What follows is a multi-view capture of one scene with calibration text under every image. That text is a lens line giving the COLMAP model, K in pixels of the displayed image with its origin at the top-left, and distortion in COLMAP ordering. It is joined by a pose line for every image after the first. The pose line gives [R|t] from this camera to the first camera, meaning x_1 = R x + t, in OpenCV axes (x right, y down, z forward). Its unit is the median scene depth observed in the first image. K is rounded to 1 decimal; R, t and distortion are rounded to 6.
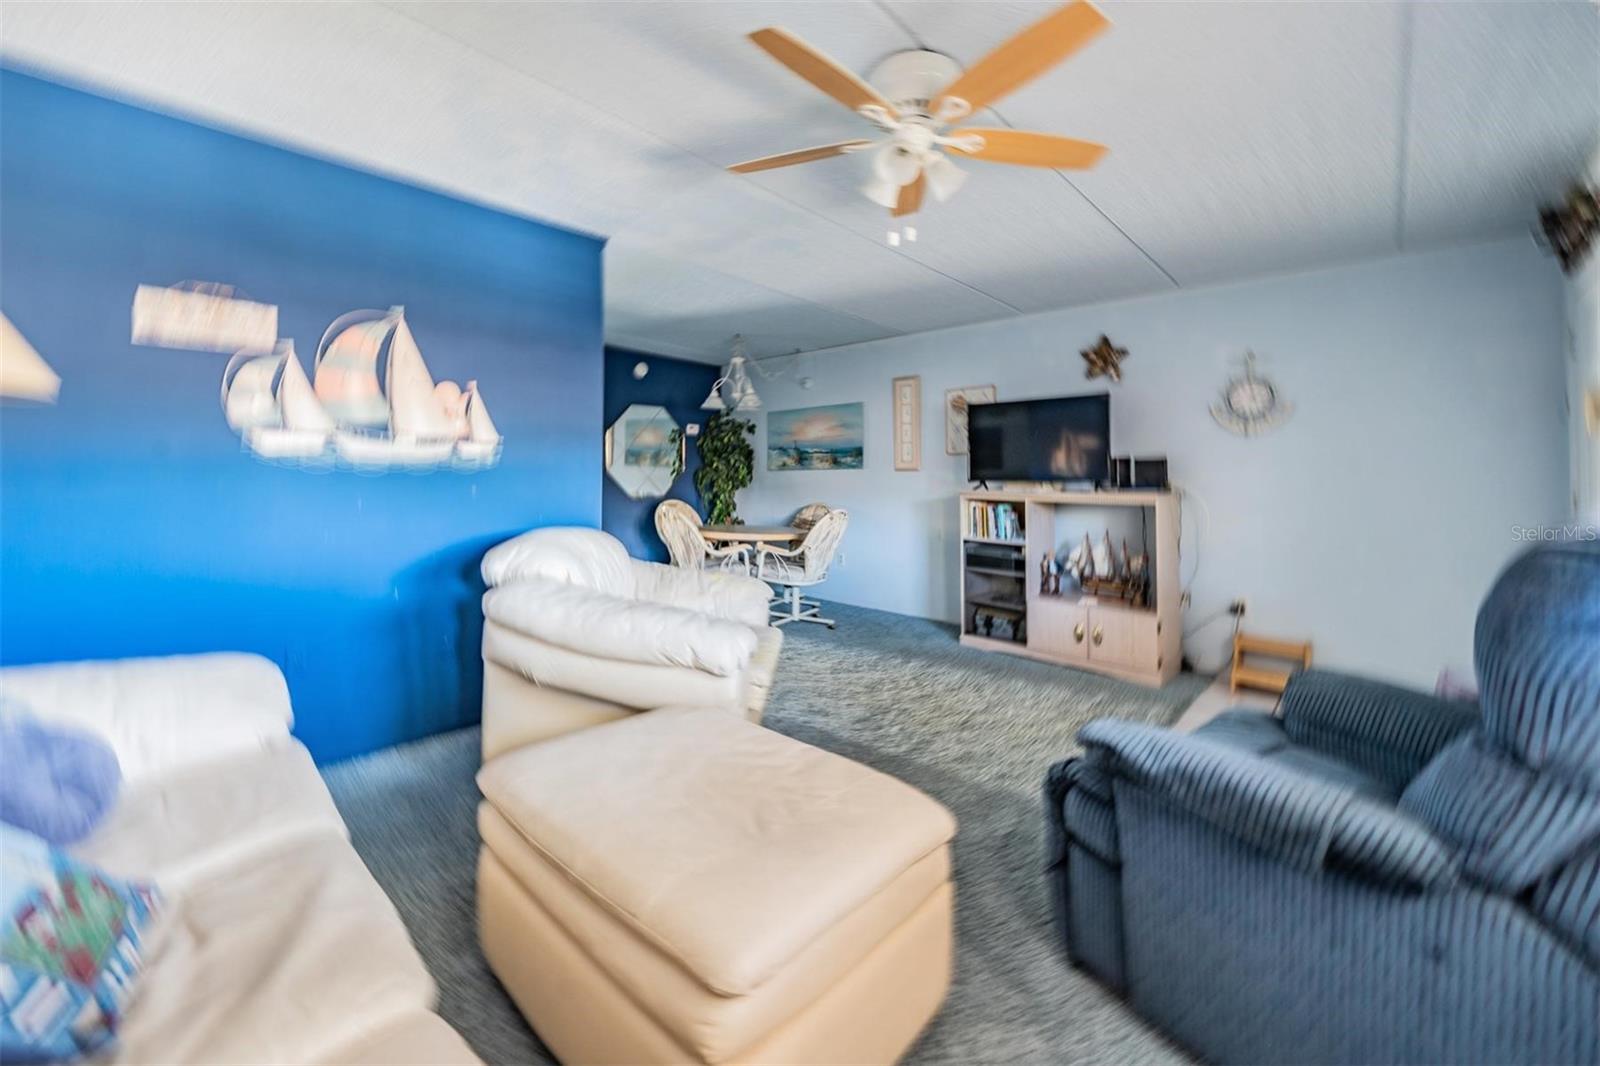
lens RADIAL K [[622.3, 0, 766.6], [0, 622.3, 456.2], [0, 0, 1]] dist [0.001211, -0.000005]
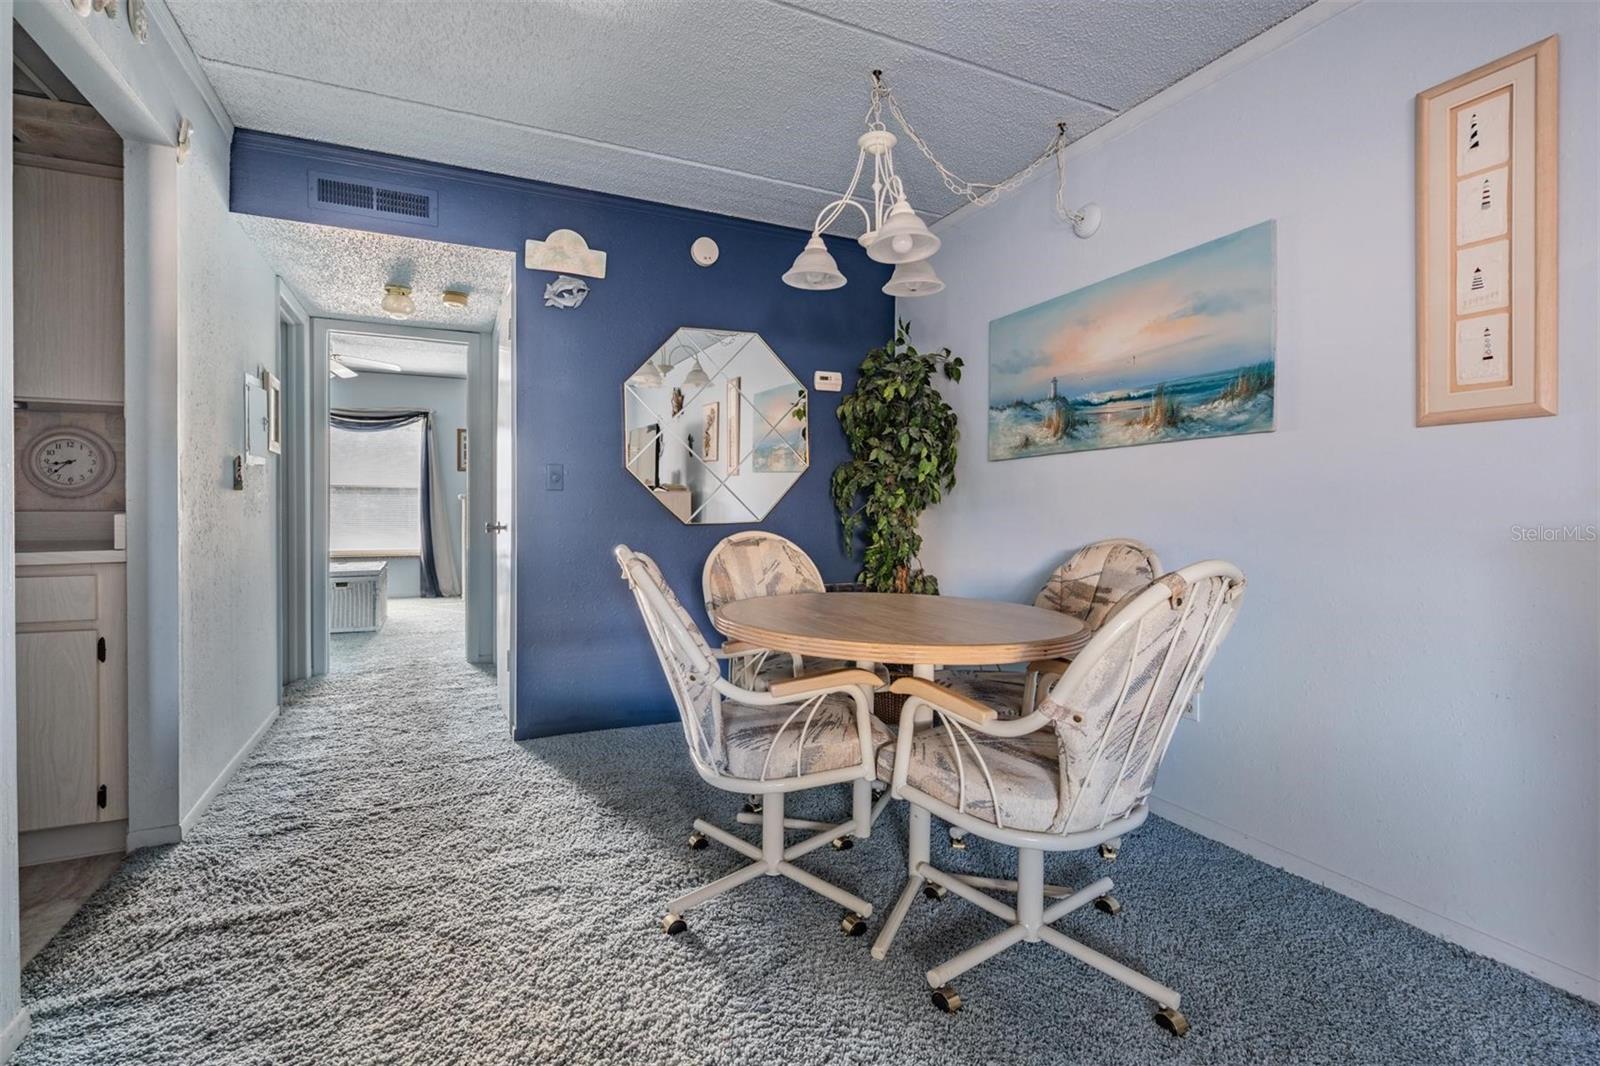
lens RADIAL K [[738.8, 0, 791.6], [0, 738.8, 521.1], [0, 0, 1]] dist [0.002918, -0.000038]
pose [[0.943611, -0.000017, -0.331055, 0.045669], [0.016278, 0.998793, 0.046348, 0.041964], [0.330655, -0.049123, 0.942472, 0.534213]]
